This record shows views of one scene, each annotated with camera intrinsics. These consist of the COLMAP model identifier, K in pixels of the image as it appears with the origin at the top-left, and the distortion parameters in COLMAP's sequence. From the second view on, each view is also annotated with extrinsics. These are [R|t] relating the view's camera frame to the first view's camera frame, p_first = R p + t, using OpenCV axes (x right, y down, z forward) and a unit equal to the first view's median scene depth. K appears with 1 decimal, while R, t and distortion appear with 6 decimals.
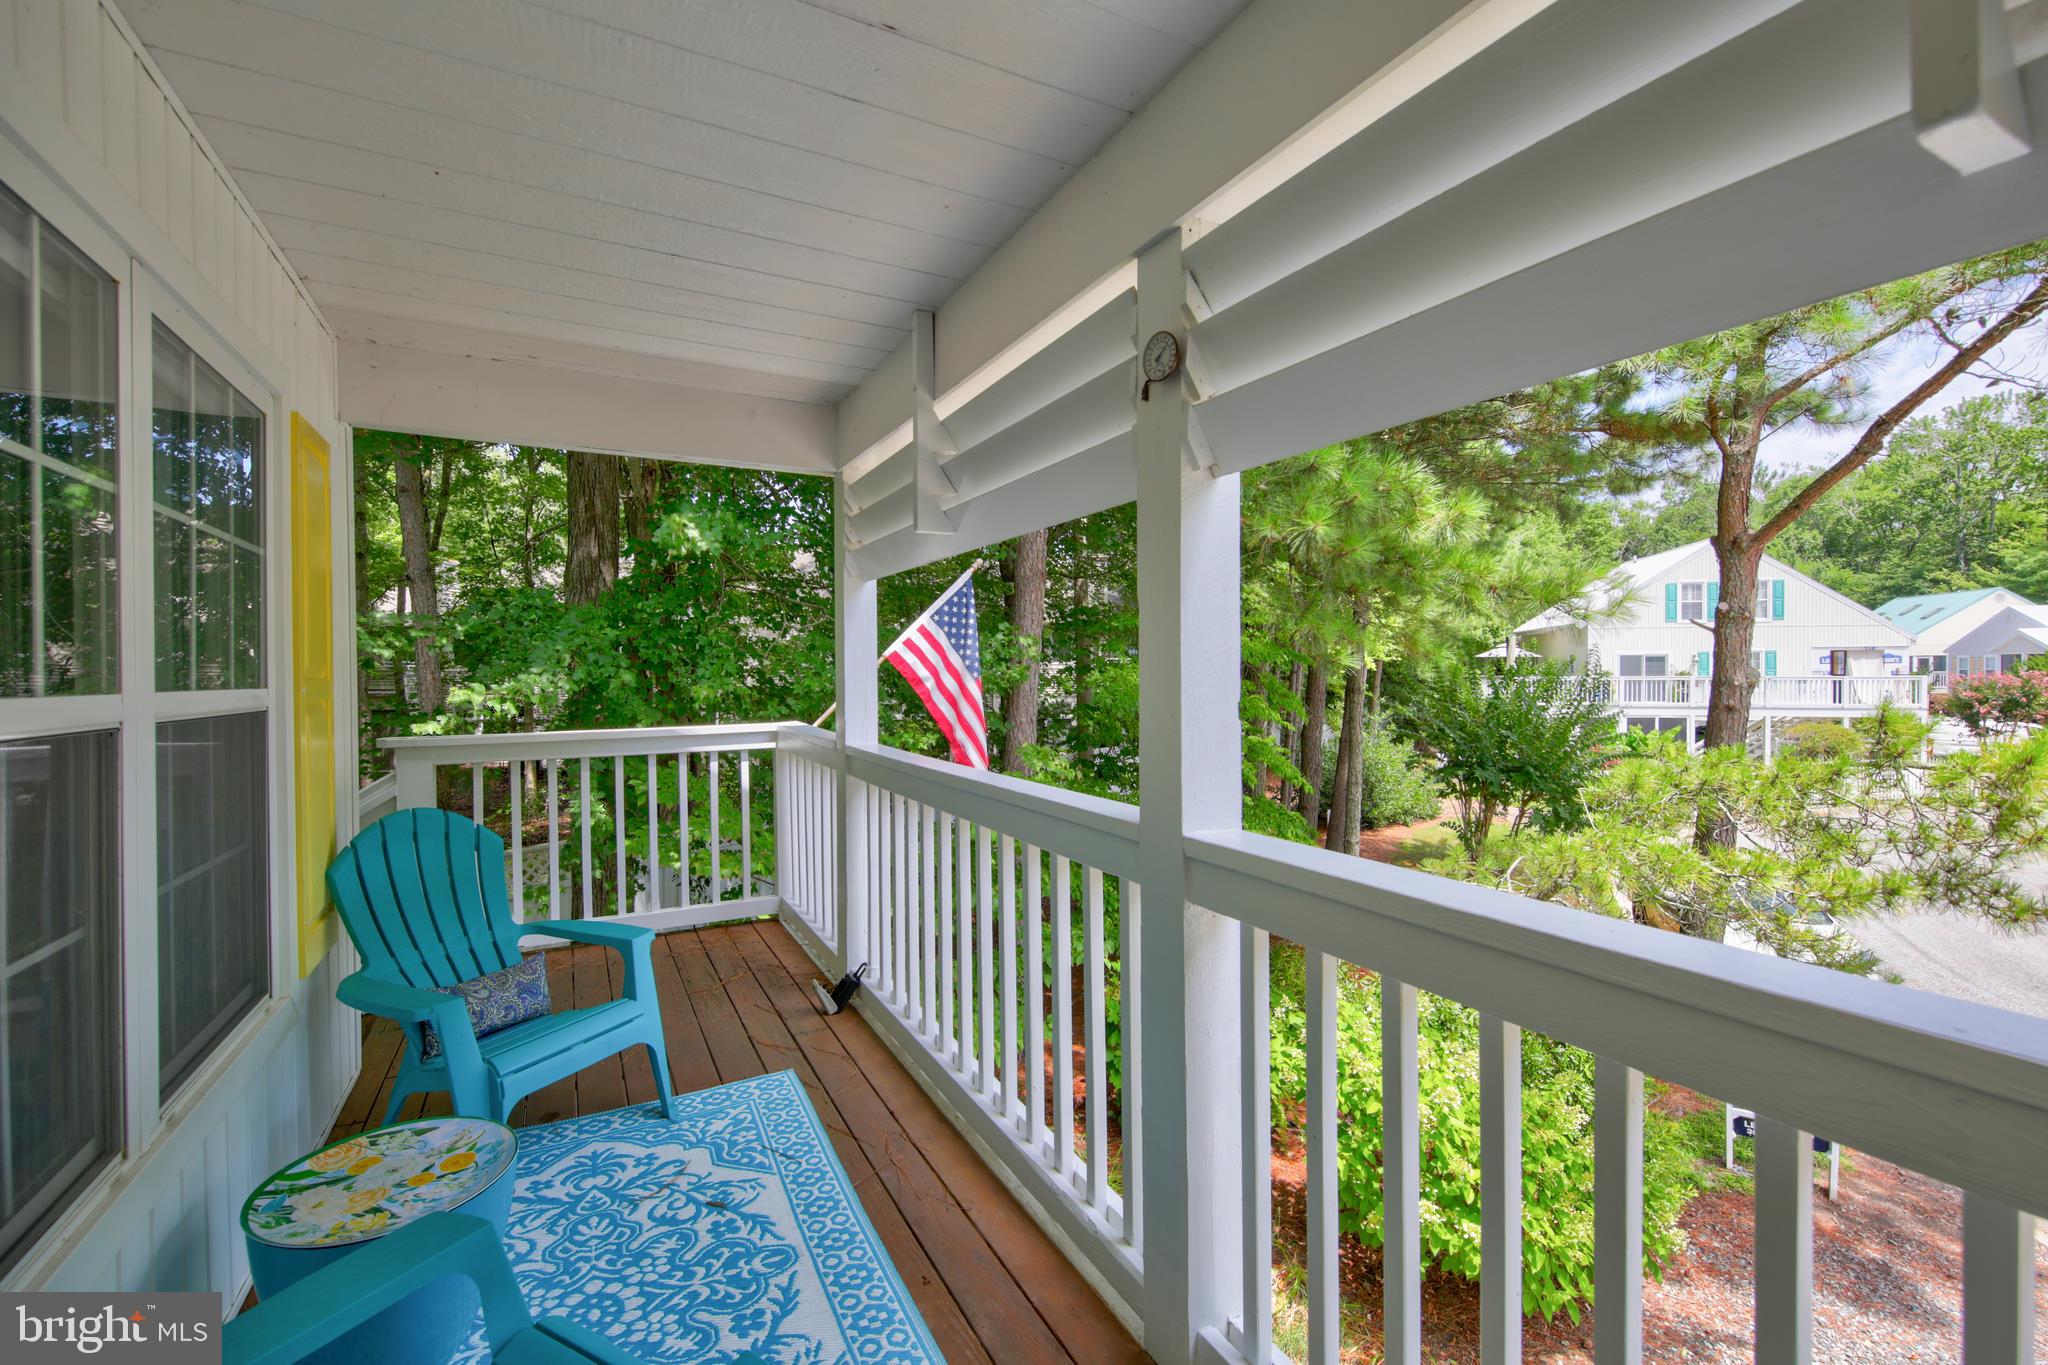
lens RADIAL K [[857.0, 0, 1014.1], [0, 857.0, 680.3], [0, 0, 1]] dist [0.014347, -0.006714]
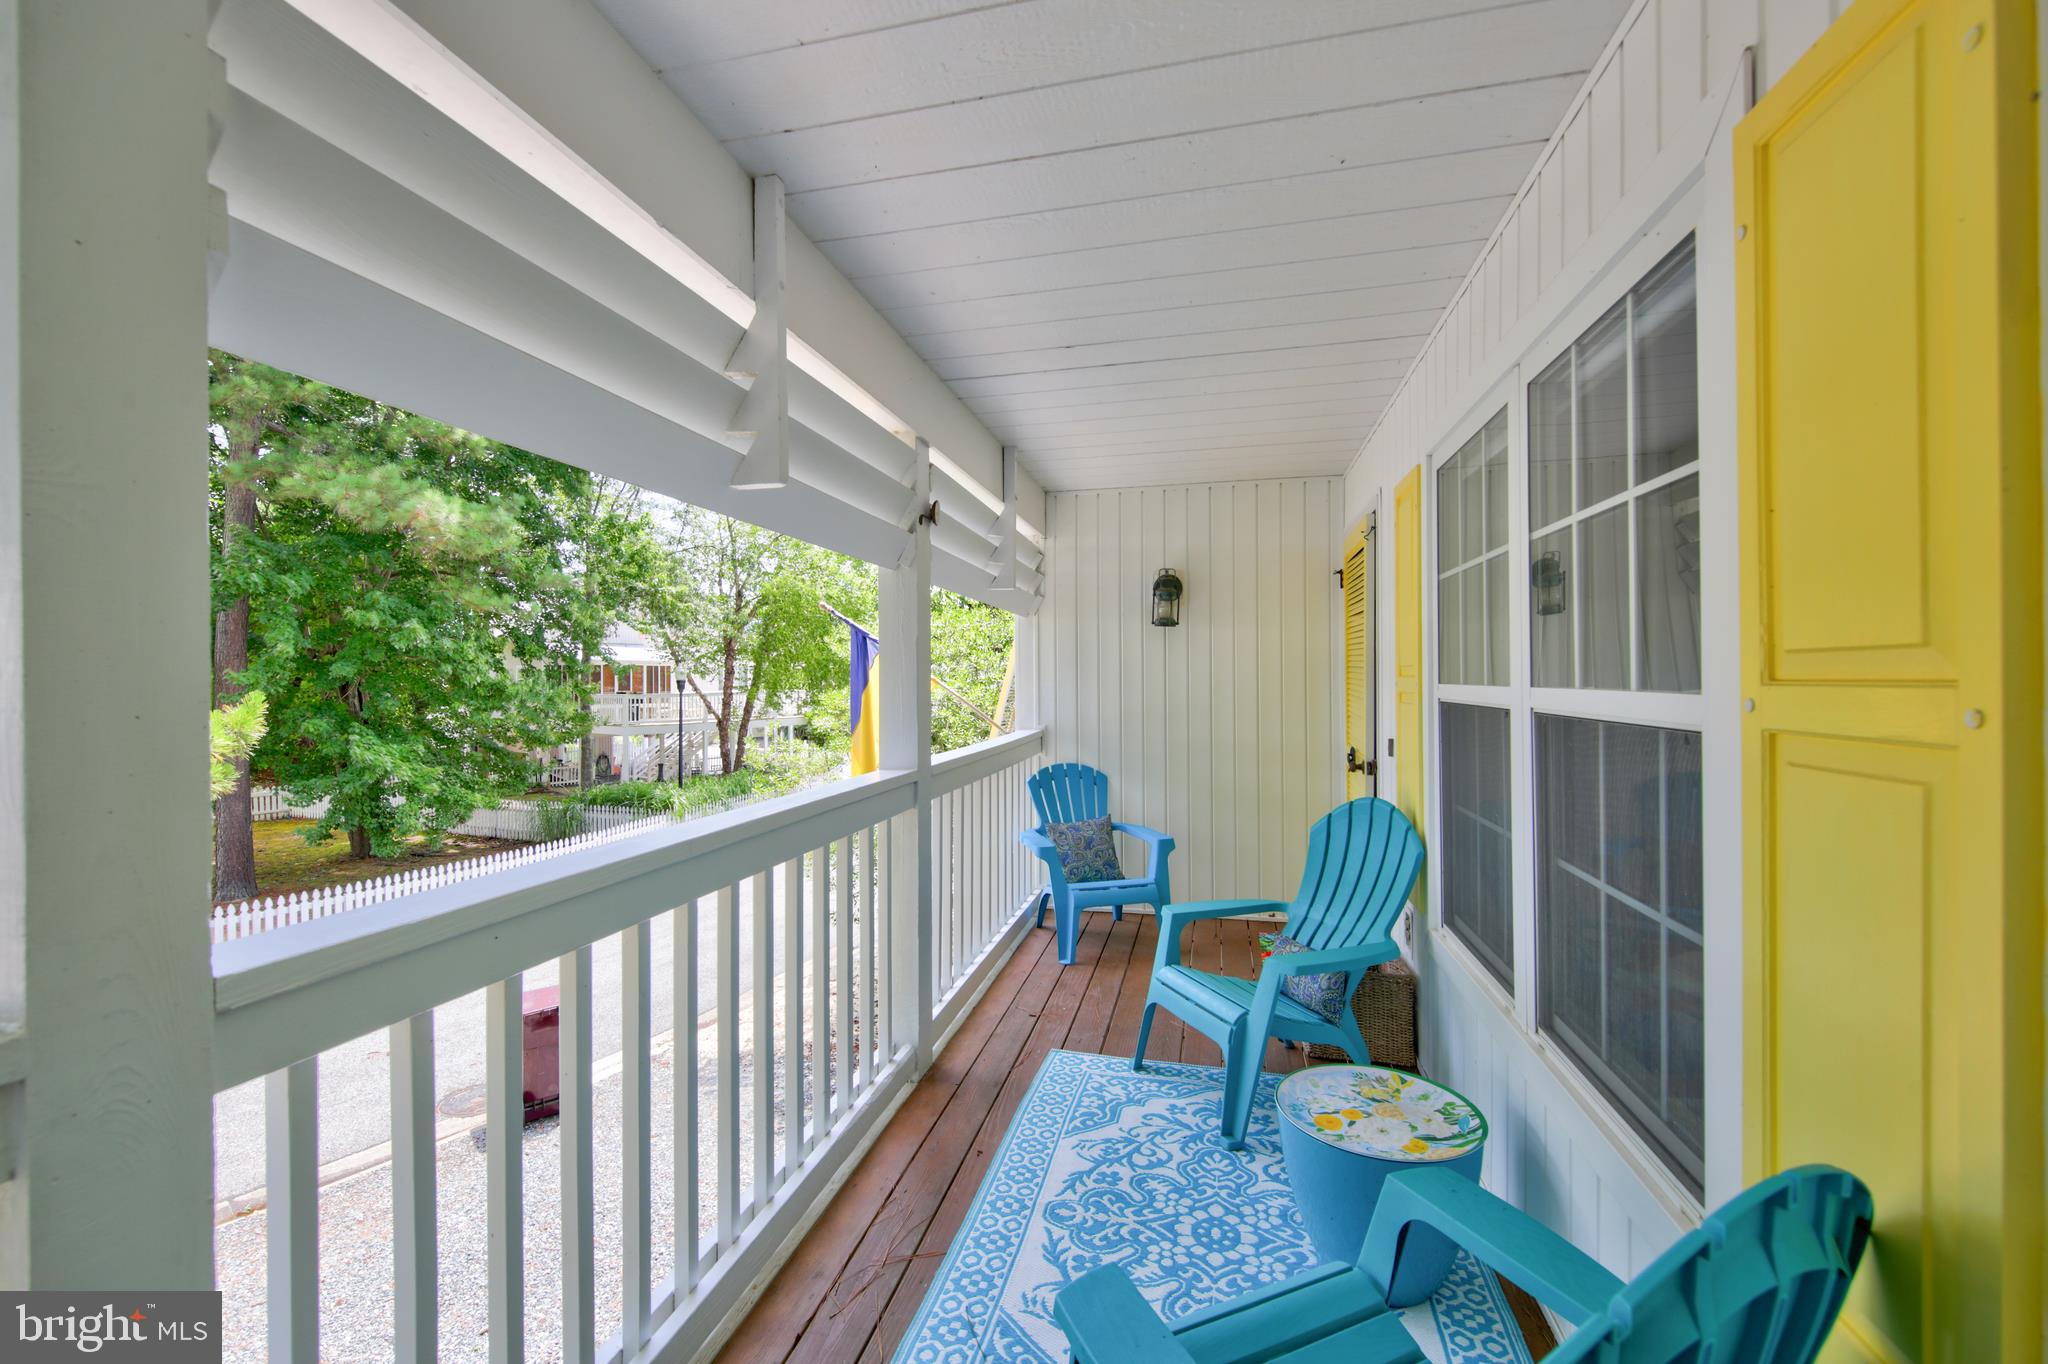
lens RADIAL K [[857.0, 0, 1014.1], [0, 857.0, 679.8], [0, 0, 1]] dist [0.014347, -0.006714]
pose [[-0.754832, 0.008756, 0.655860, -1.001603], [0.018873, 0.999787, 0.008374, -0.015926], [-0.655647, 0.018699, -0.754836, 1.949031]]
